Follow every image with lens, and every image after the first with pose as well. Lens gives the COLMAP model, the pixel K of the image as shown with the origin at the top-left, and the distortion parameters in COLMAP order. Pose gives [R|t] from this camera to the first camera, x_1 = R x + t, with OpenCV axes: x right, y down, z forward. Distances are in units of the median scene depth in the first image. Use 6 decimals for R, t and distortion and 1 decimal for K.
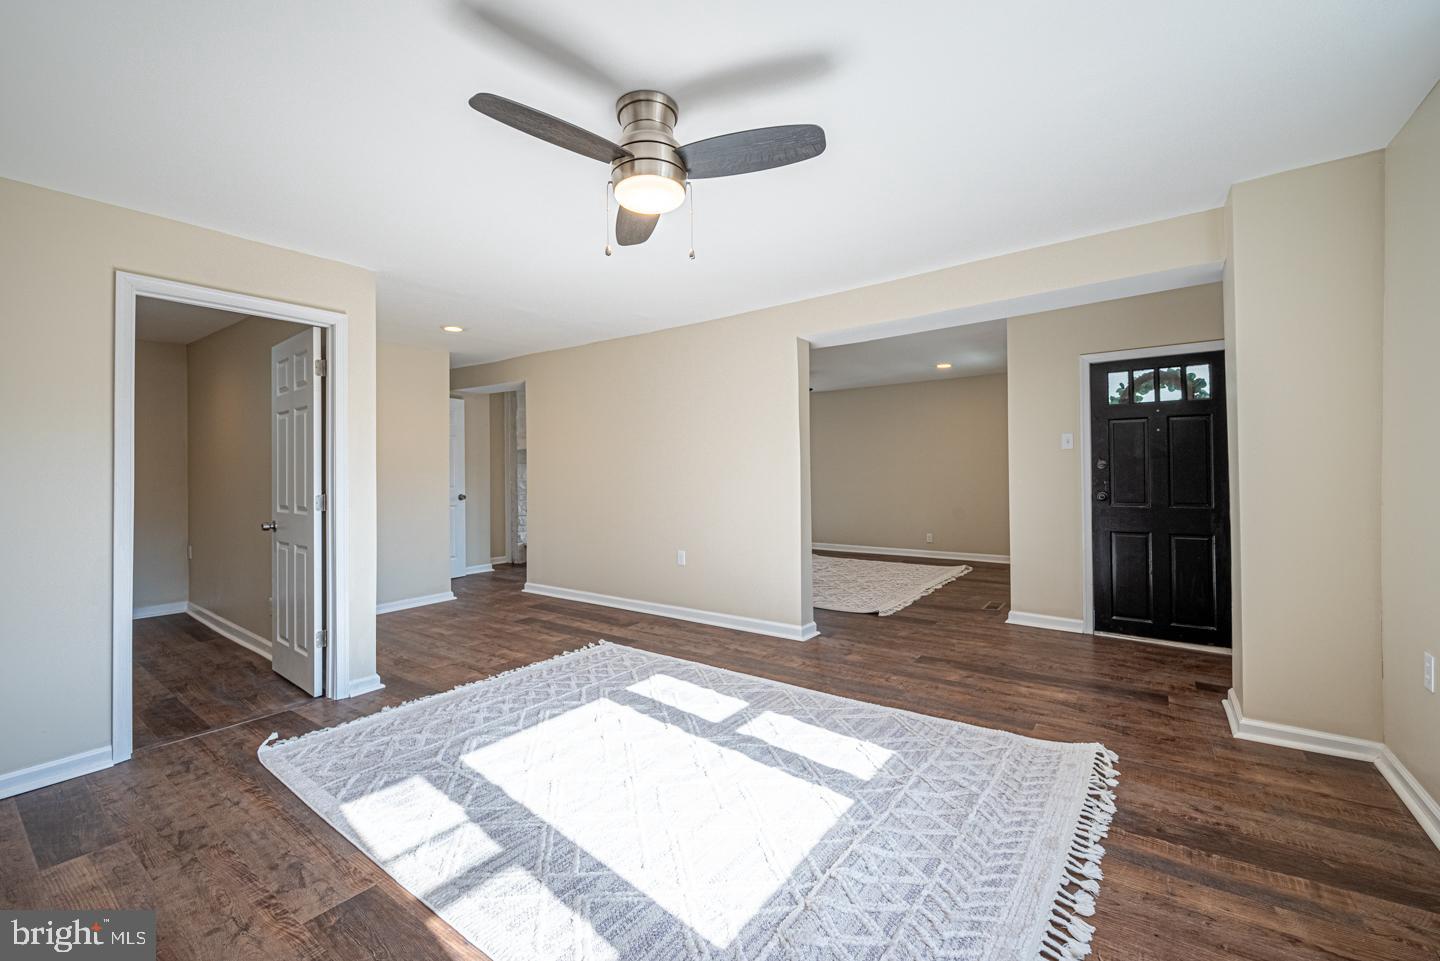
lens RADIAL K [[570.7, 0, 716.4], [0, 570.7, 471.0], [0, 0, 1]] dist [0.000653, -0.000155]
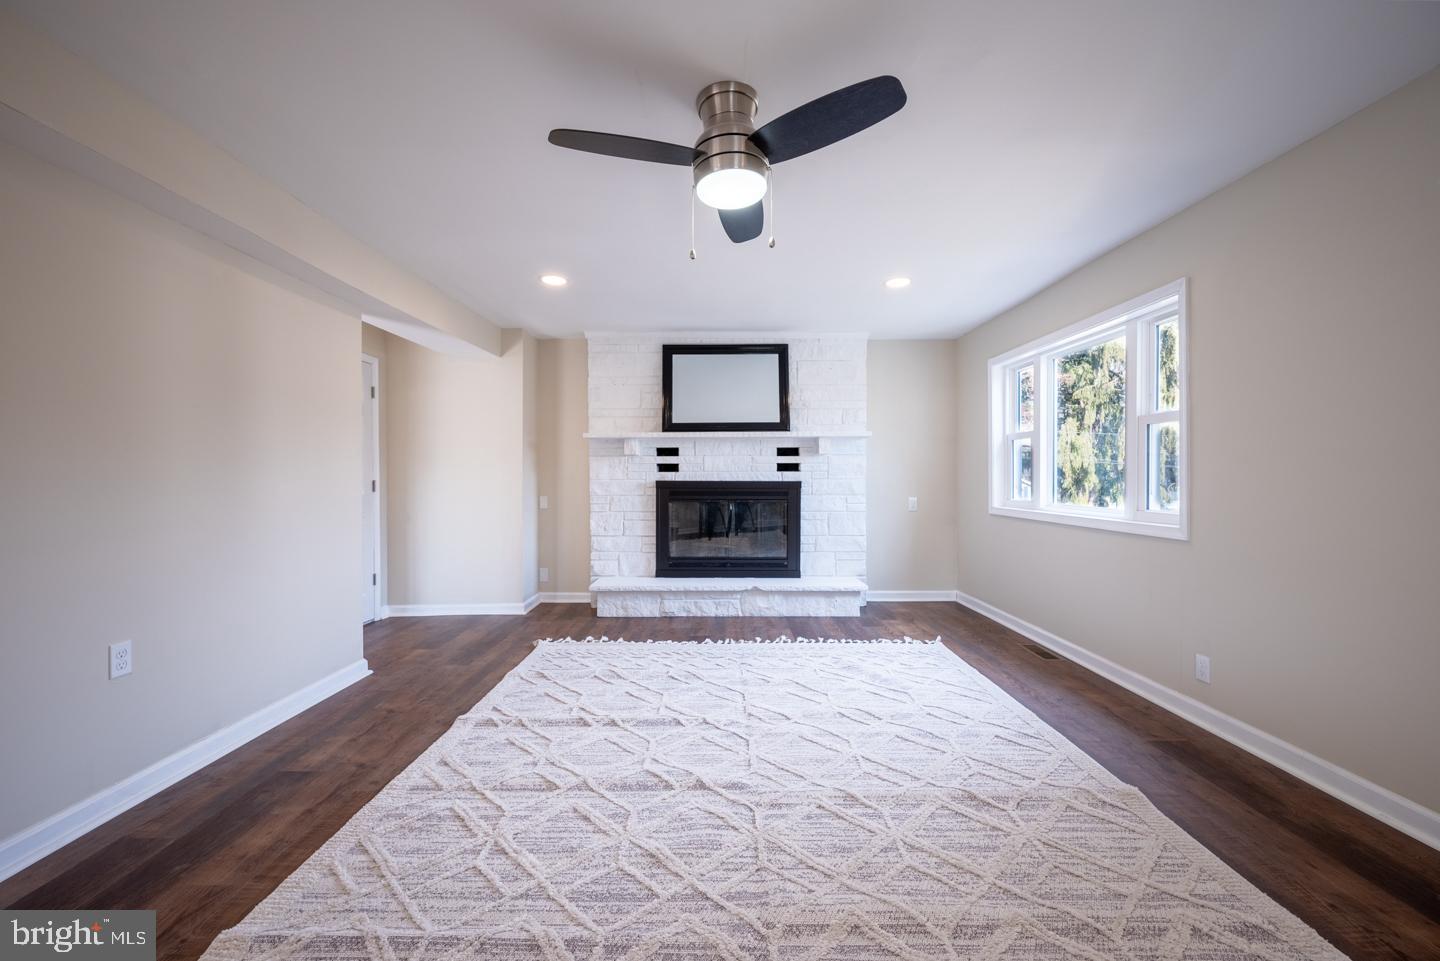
lens RADIAL K [[570.8, 0, 720.0], [0, 570.8, 480.5], [0, 0, 1]] dist [-0.001066, -0.000240]
pose [[0.605438, 0.011970, -0.795802, 0.514151], [0.000845, 0.999877, 0.015683, 0.008093], [0.795892, -0.010167, 0.605353, 1.395959]]
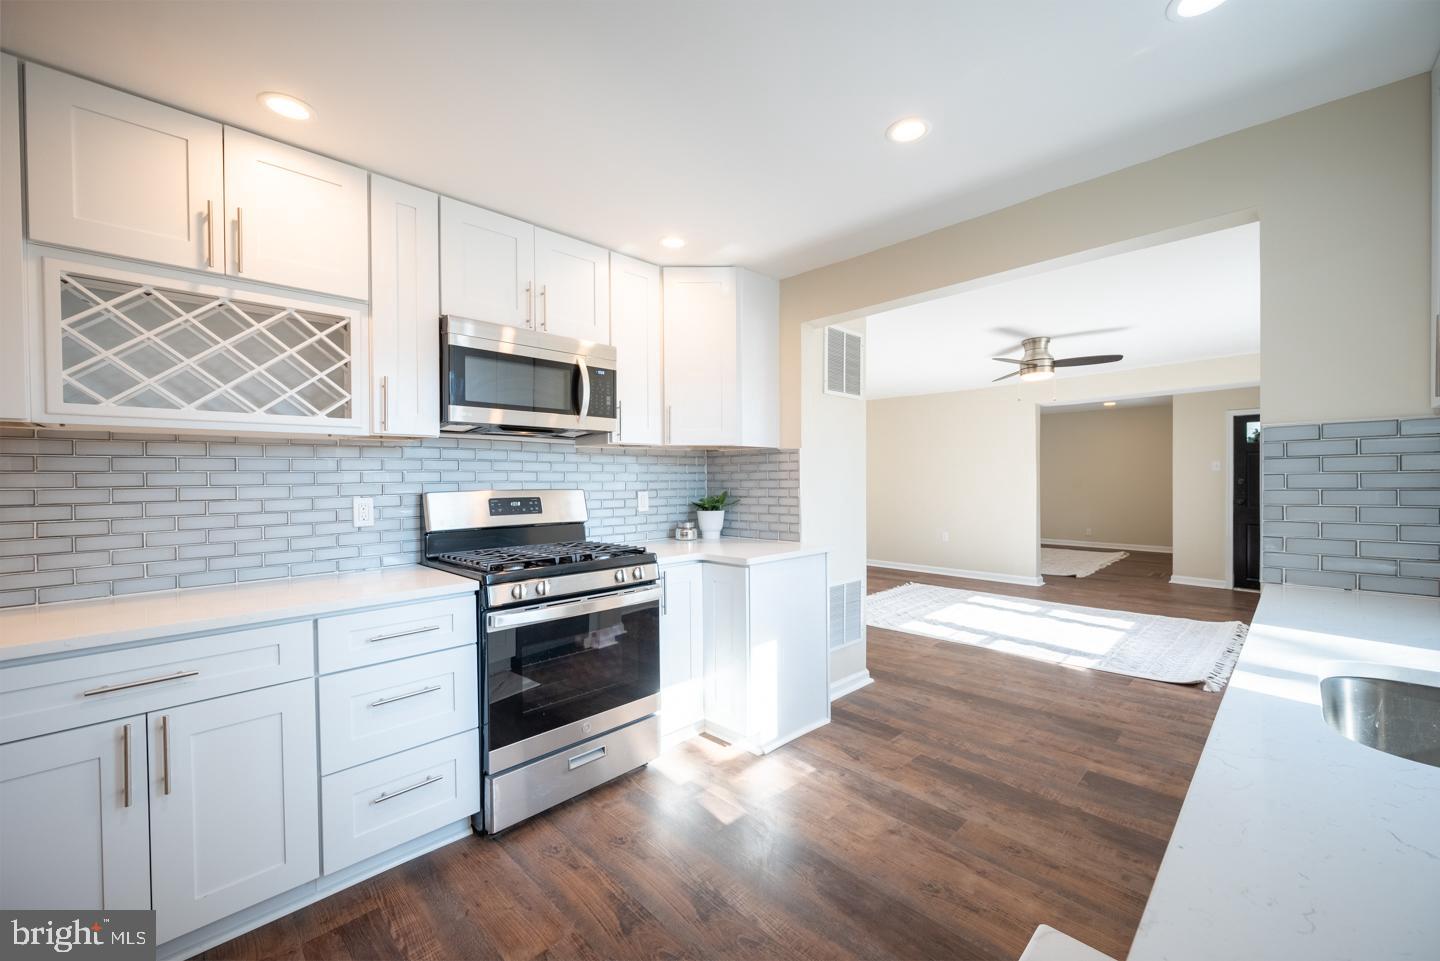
lens RADIAL K [[566.4, 0, 720.0], [0, 566.4, 480.5], [0, 0, 1]] dist [-0.000905, -0.000216]
pose [[0.989307, 0.005243, -0.145755, -0.516092], [-0.002649, 0.999835, 0.017988, -0.038441], [0.145825, -0.017410, 0.989157, -0.749081]]
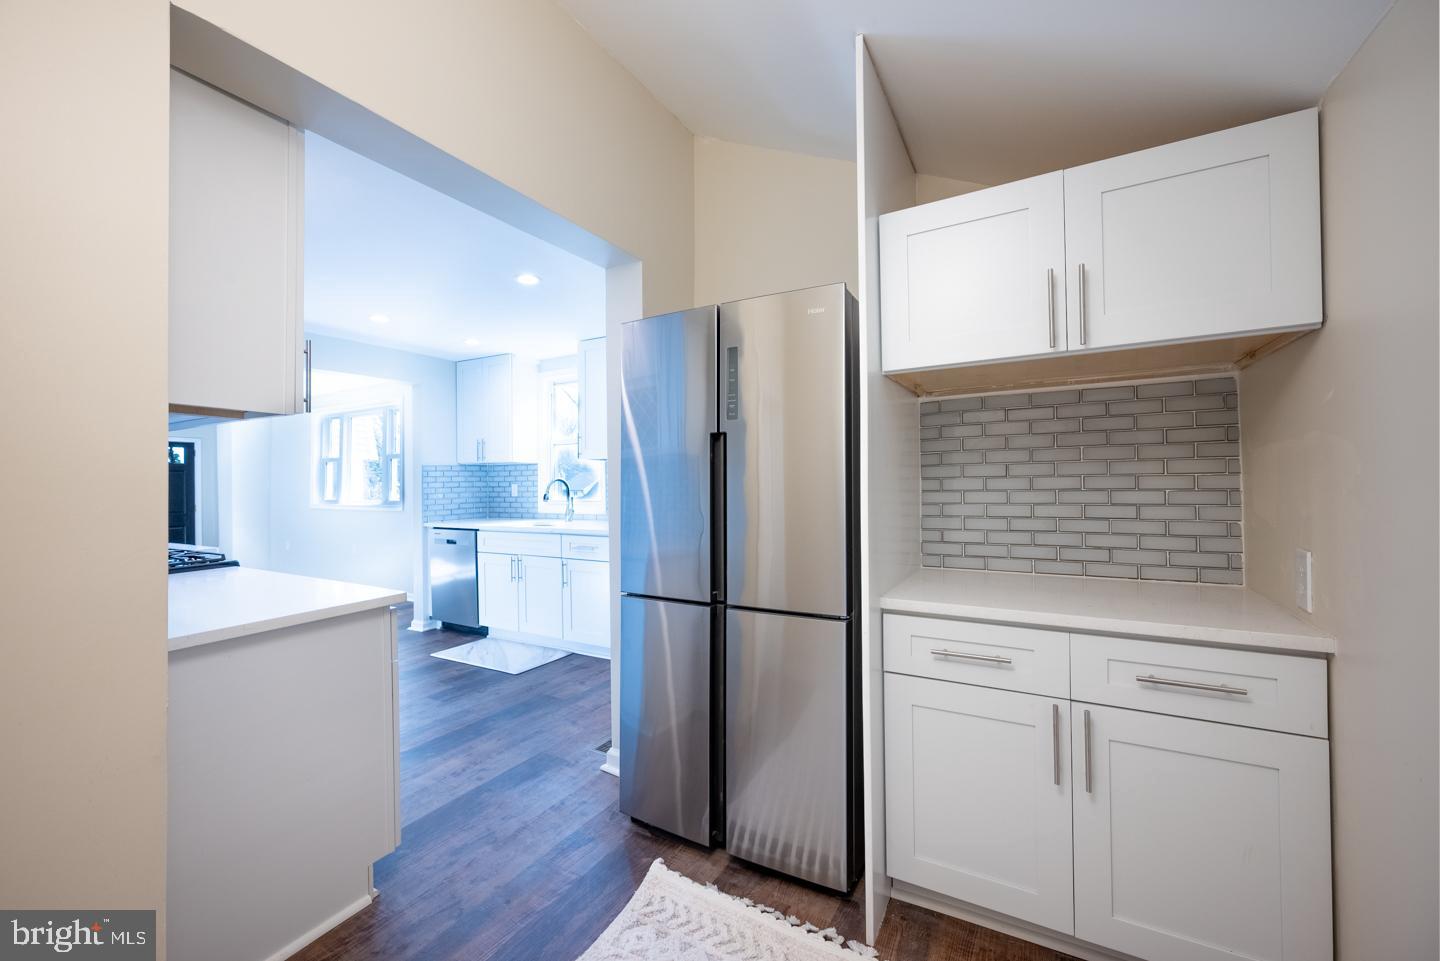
lens RADIAL K [[566.4, 0, 720.0], [0, 566.4, 480.5], [0, 0, 1]] dist [-0.000905, -0.000216]
pose [[-0.126139, 0.015397, 0.991893, -1.459935], [0.004036, 0.999879, -0.015008, -0.020425], [-0.992004, 0.002111, -0.126186, -0.722969]]
